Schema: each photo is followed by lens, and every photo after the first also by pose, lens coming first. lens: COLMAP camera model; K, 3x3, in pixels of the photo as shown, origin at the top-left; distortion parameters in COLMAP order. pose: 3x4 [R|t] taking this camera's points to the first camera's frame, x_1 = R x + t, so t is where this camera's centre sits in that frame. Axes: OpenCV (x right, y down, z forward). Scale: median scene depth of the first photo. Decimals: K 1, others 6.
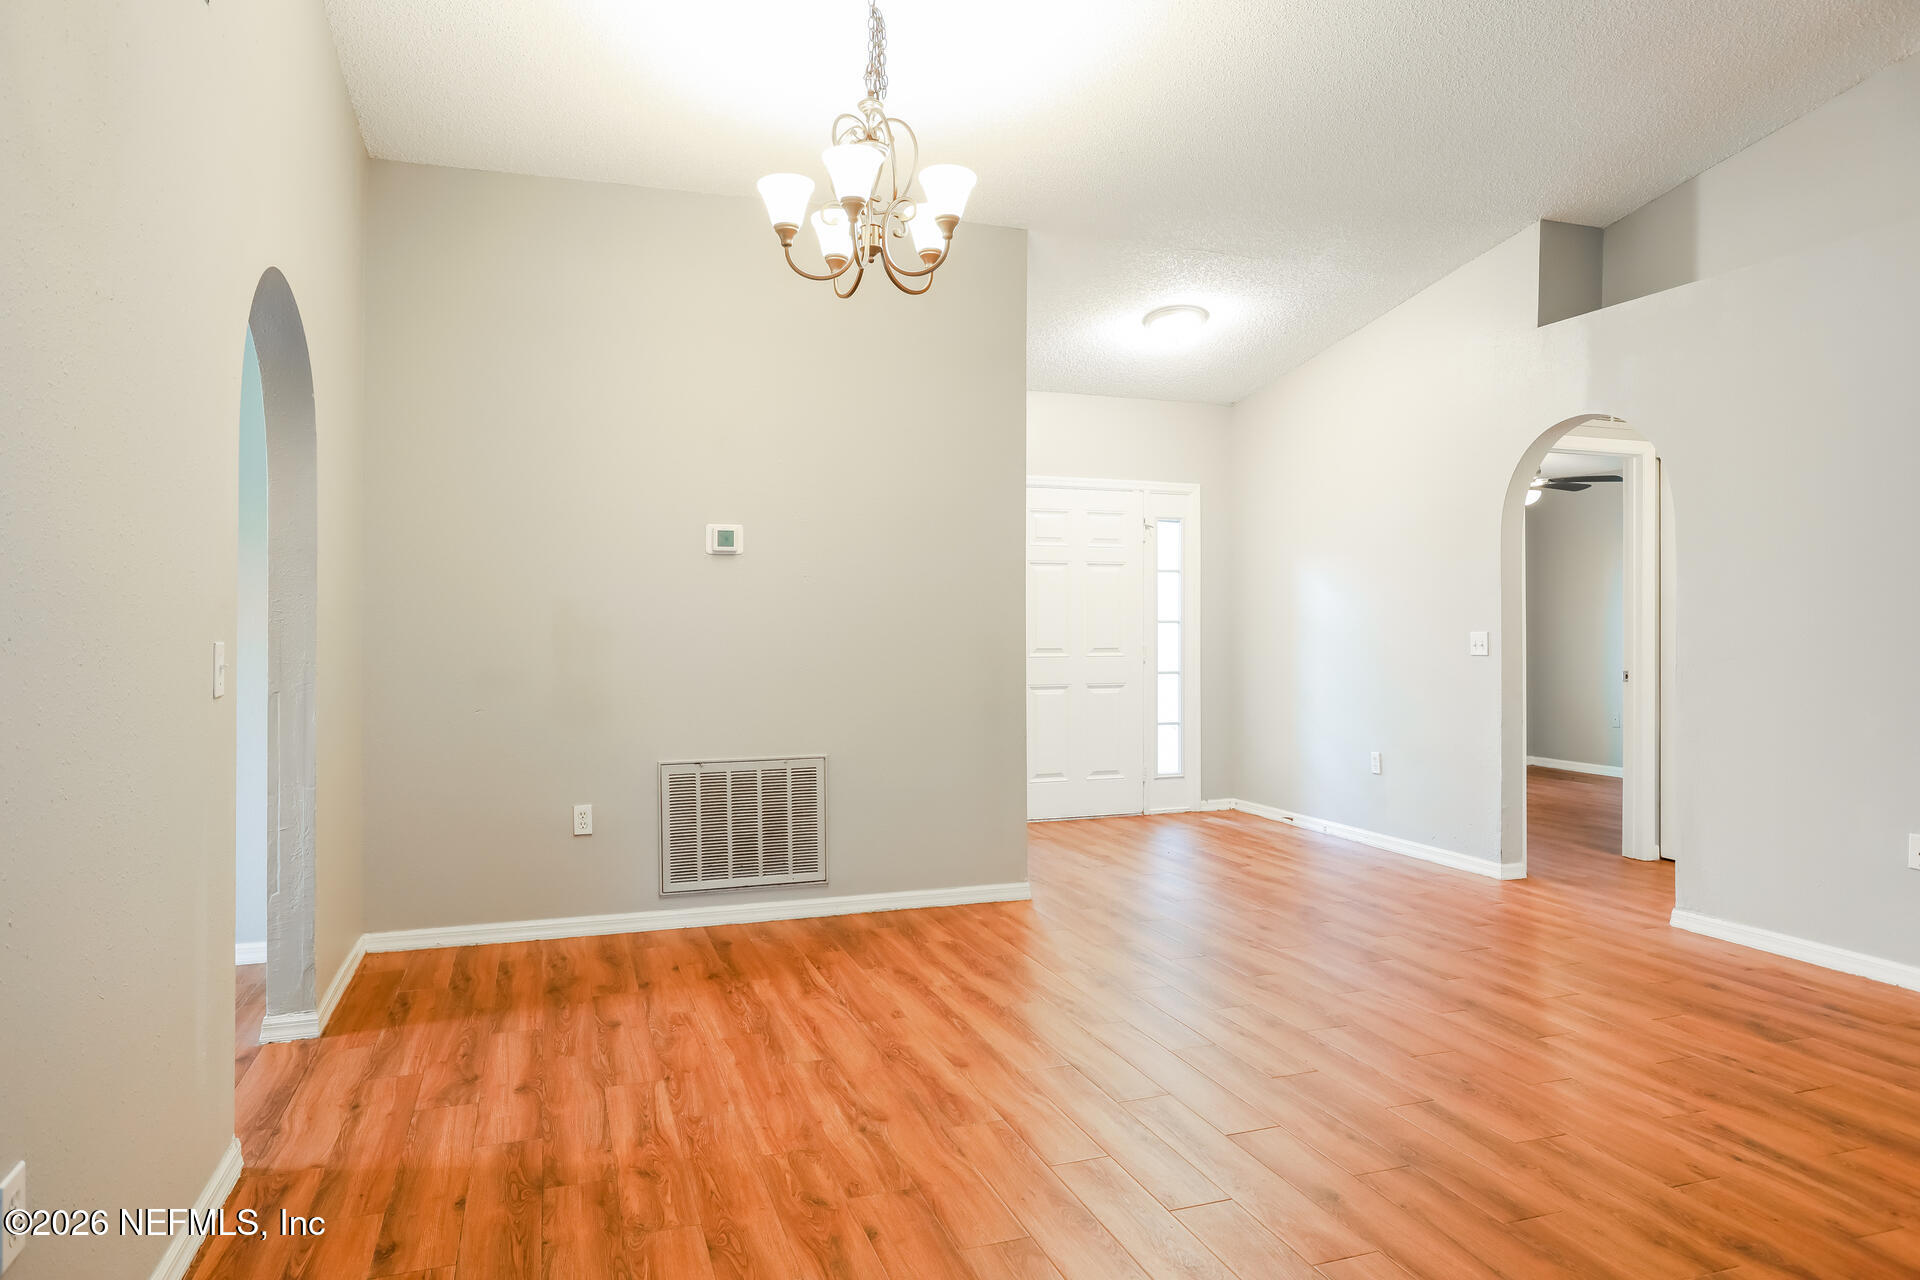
lens RADIAL K [[1195.2, 0, 957.8], [0, 1195.2, 630.4], [0, 0, 1]] dist [-0.025865, 0.000517]
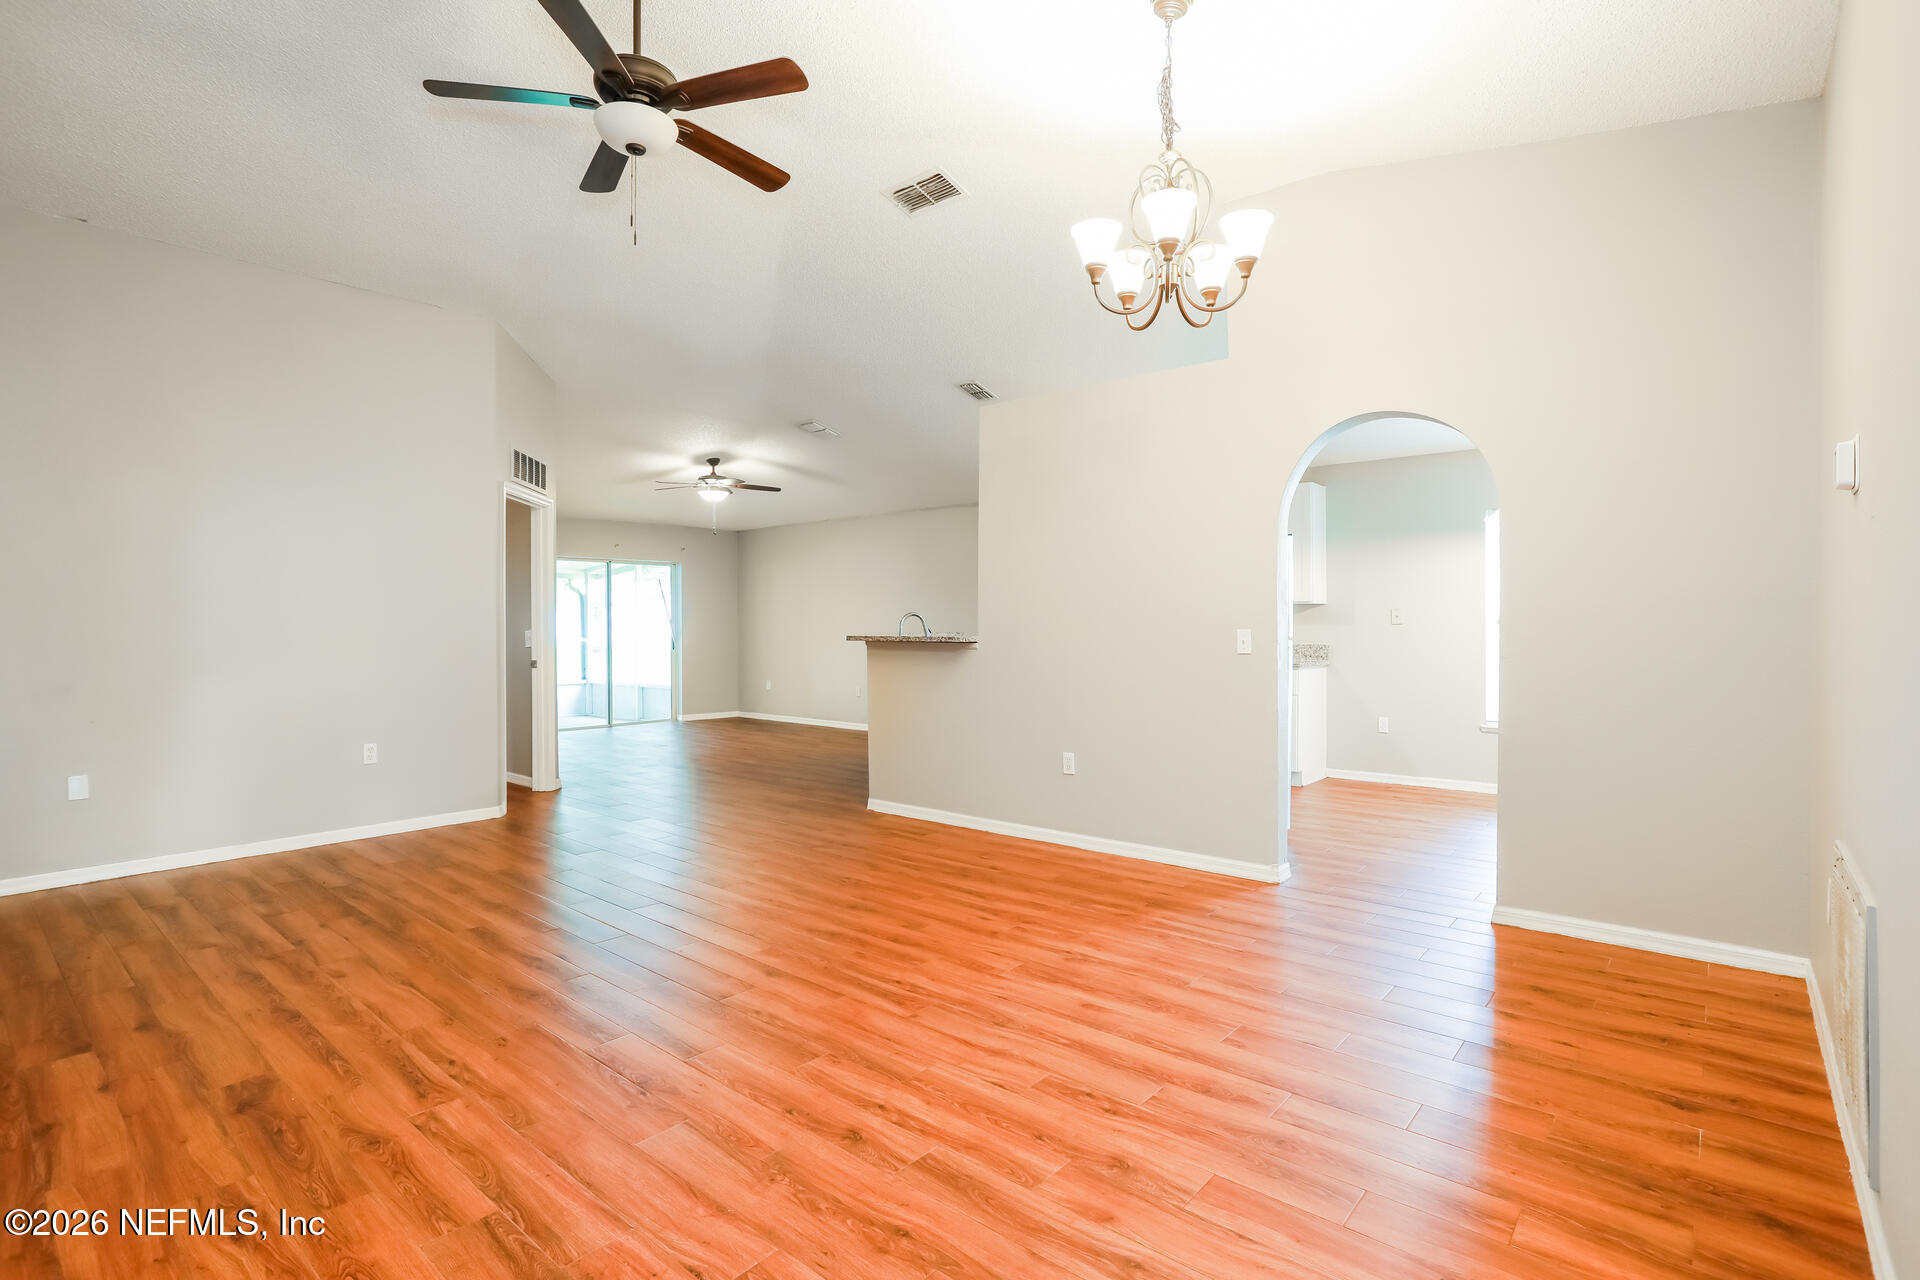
lens RADIAL K [[921.0, 0, 955.8], [0, 921.0, 639.9], [0, 0, 1]] dist [-0.000683, 0.007433]
pose [[-0.866244, 0.018603, -0.499274, 0.649709], [0.008398, 0.999708, 0.022679, -0.012900], [0.499550, 0.015452, -0.866147, 2.004638]]
